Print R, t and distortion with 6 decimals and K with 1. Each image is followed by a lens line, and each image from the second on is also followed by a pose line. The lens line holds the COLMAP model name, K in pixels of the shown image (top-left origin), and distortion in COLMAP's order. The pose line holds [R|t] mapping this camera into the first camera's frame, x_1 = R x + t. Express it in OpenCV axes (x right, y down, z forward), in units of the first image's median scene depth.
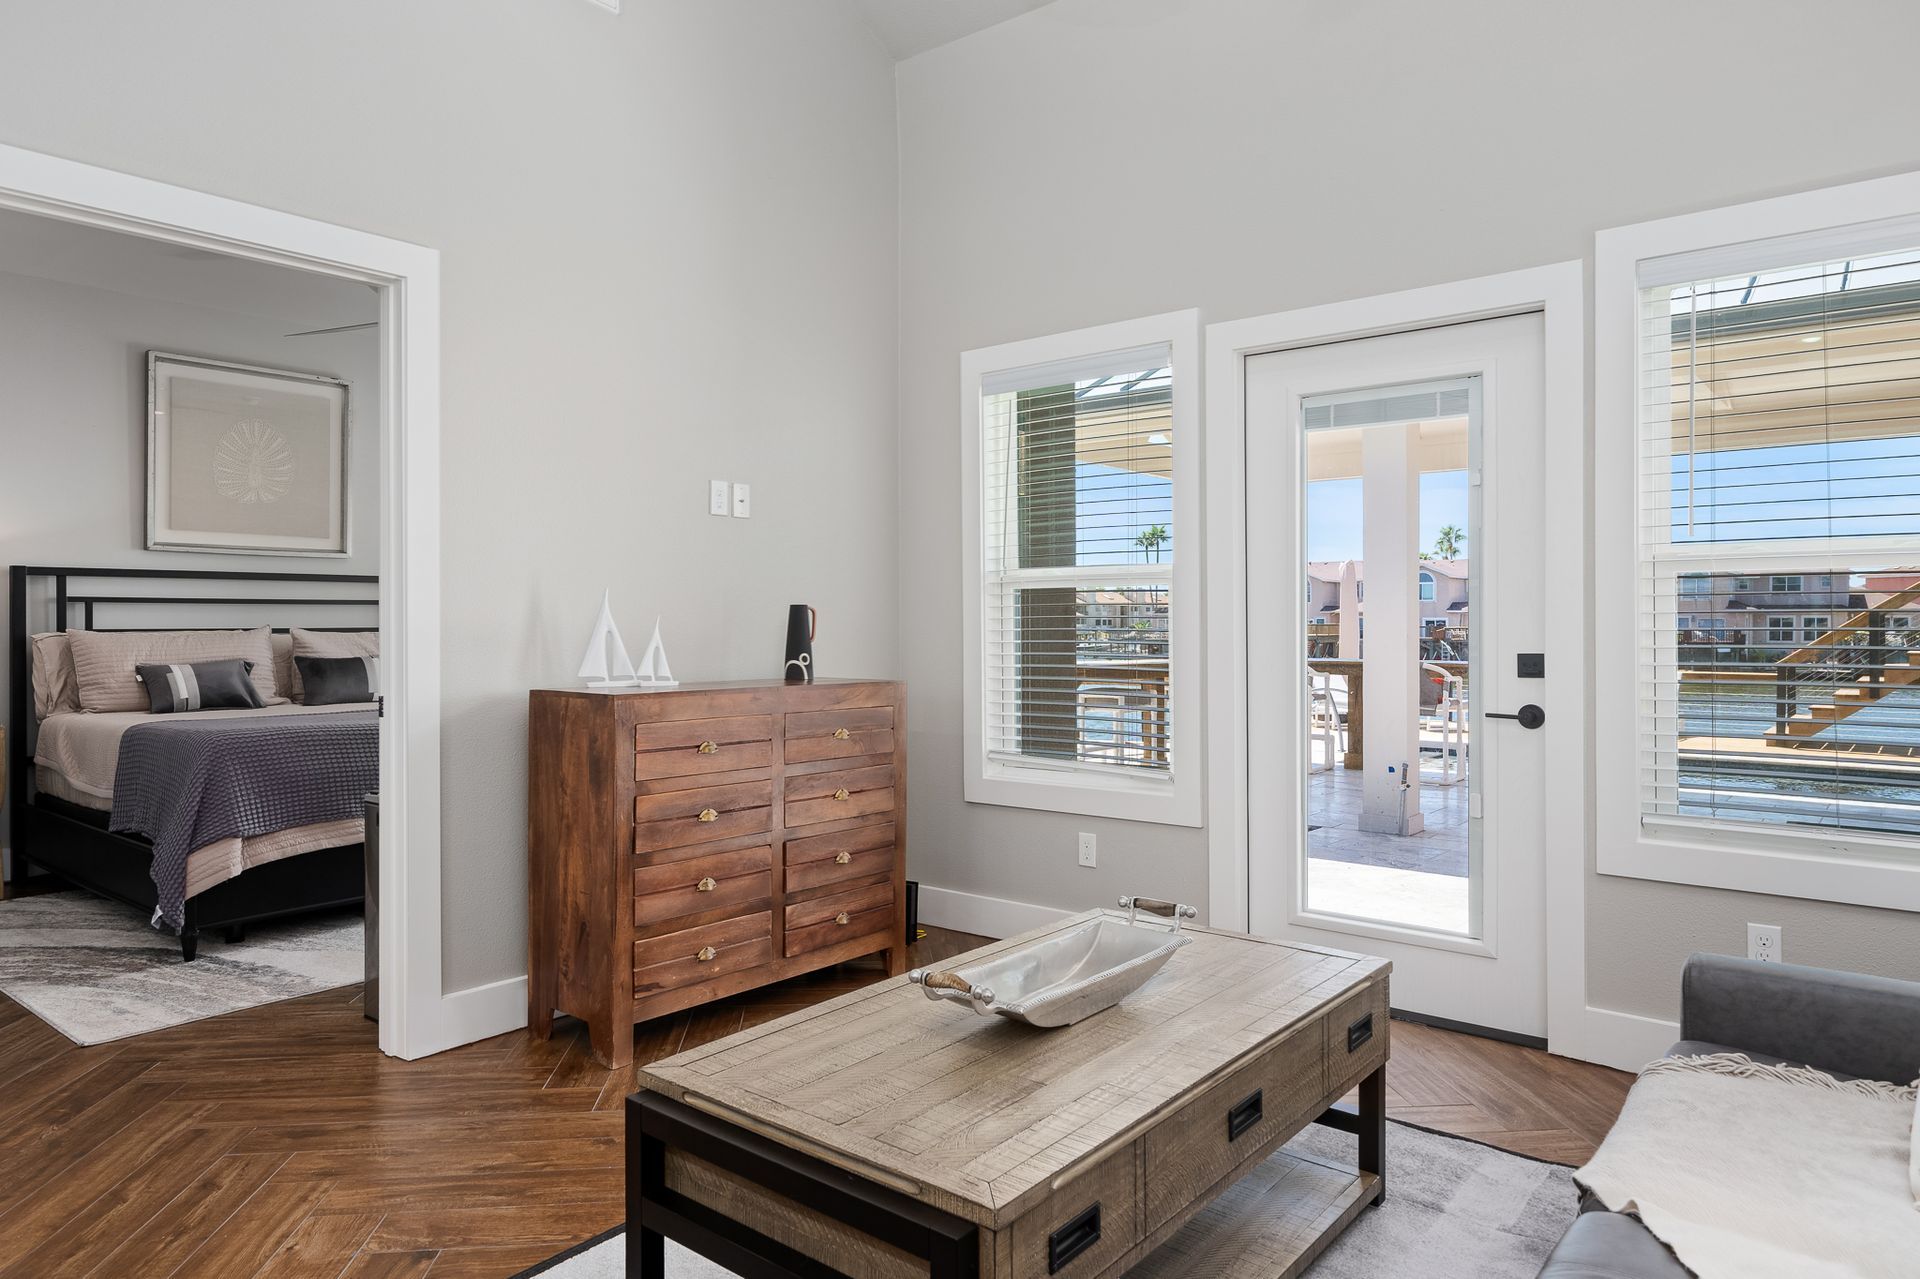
lens RADIAL K [[1190.3, 0, 943.9], [0, 1190.3, 618.5], [0, 0, 1]] dist [0.001995, 0.000843]
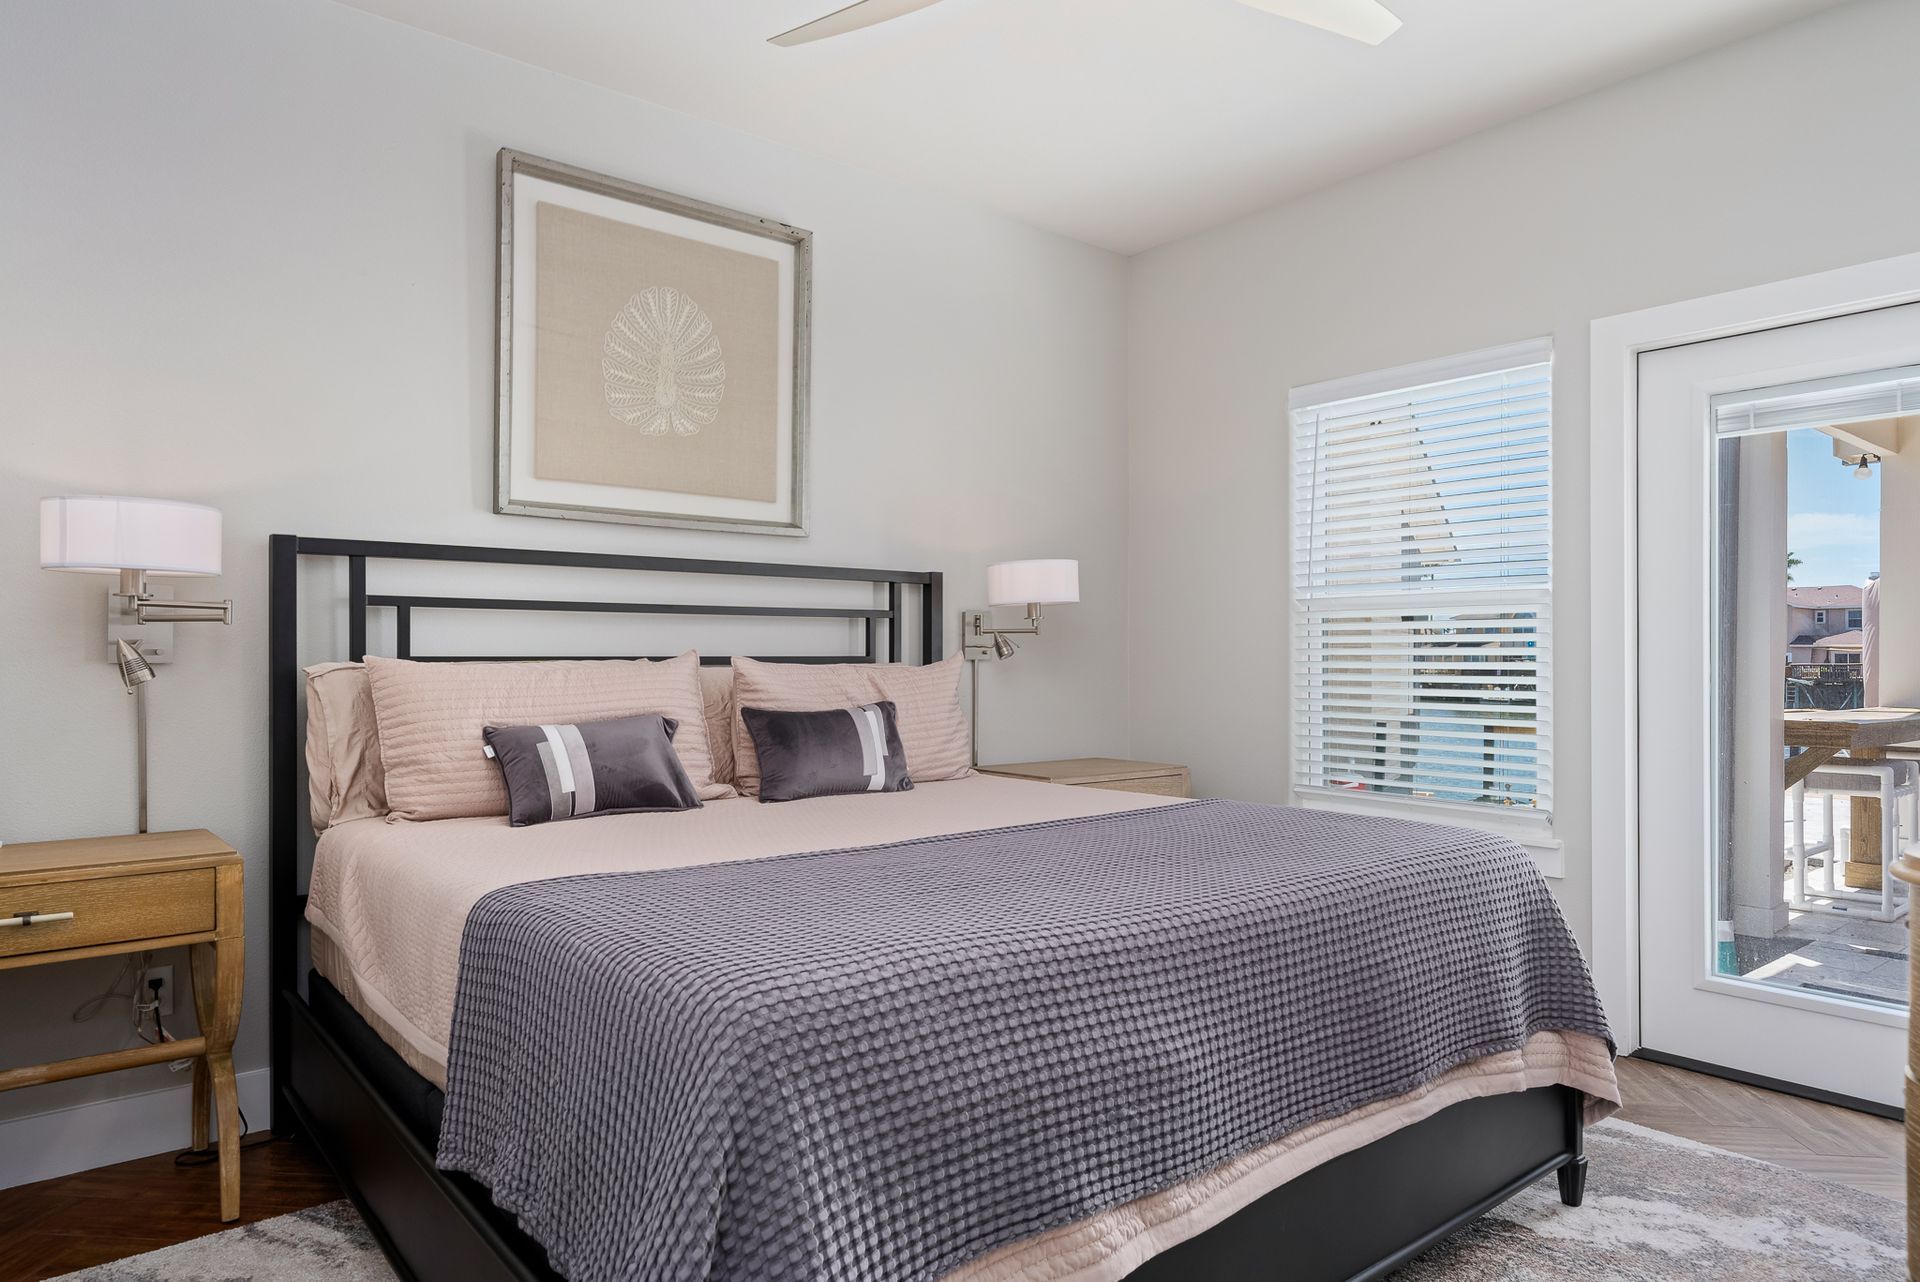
lens RADIAL K [[1190.3, 0, 958.0], [0, 1190.3, 656.9], [0, 0, 1]] dist [0.001995, 0.000843]
pose [[0.981011, 0.004439, -0.193900, -0.367441], [-0.003472, 0.999980, 0.005327, 0.005472], [0.193920, -0.004552, 0.981007, 0.520957]]
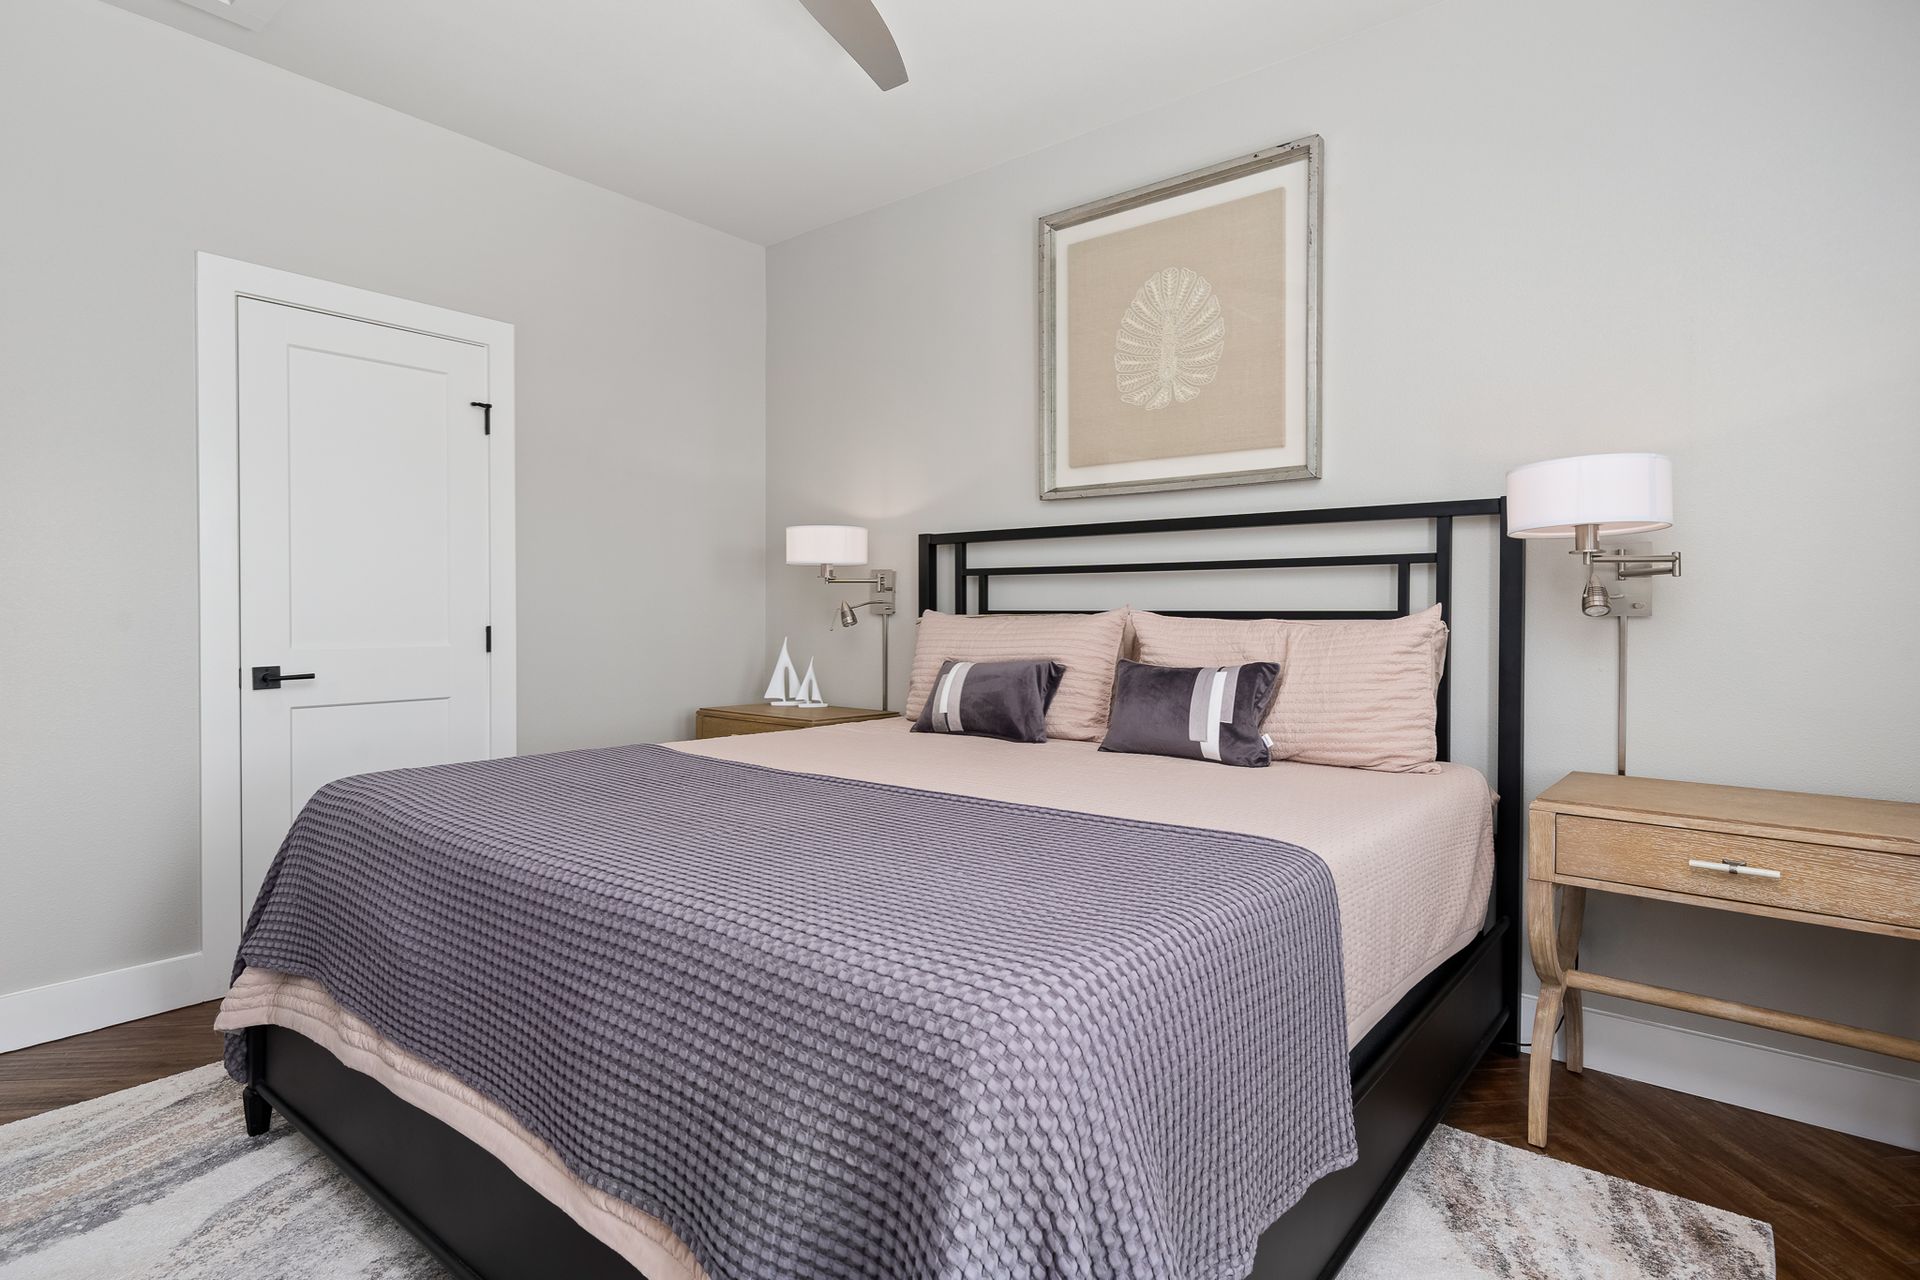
lens RADIAL K [[987.1, 0, 950.7], [0, 987.1, 623.9], [0, 0, 1]] dist [0.000376, -0.000580]
pose [[-0.001008, 0.006803, -0.999976, -0.080690], [-0.003354, 0.999971, 0.006806, 0.012567], [0.999994, 0.003361, -0.000985, 0.986210]]
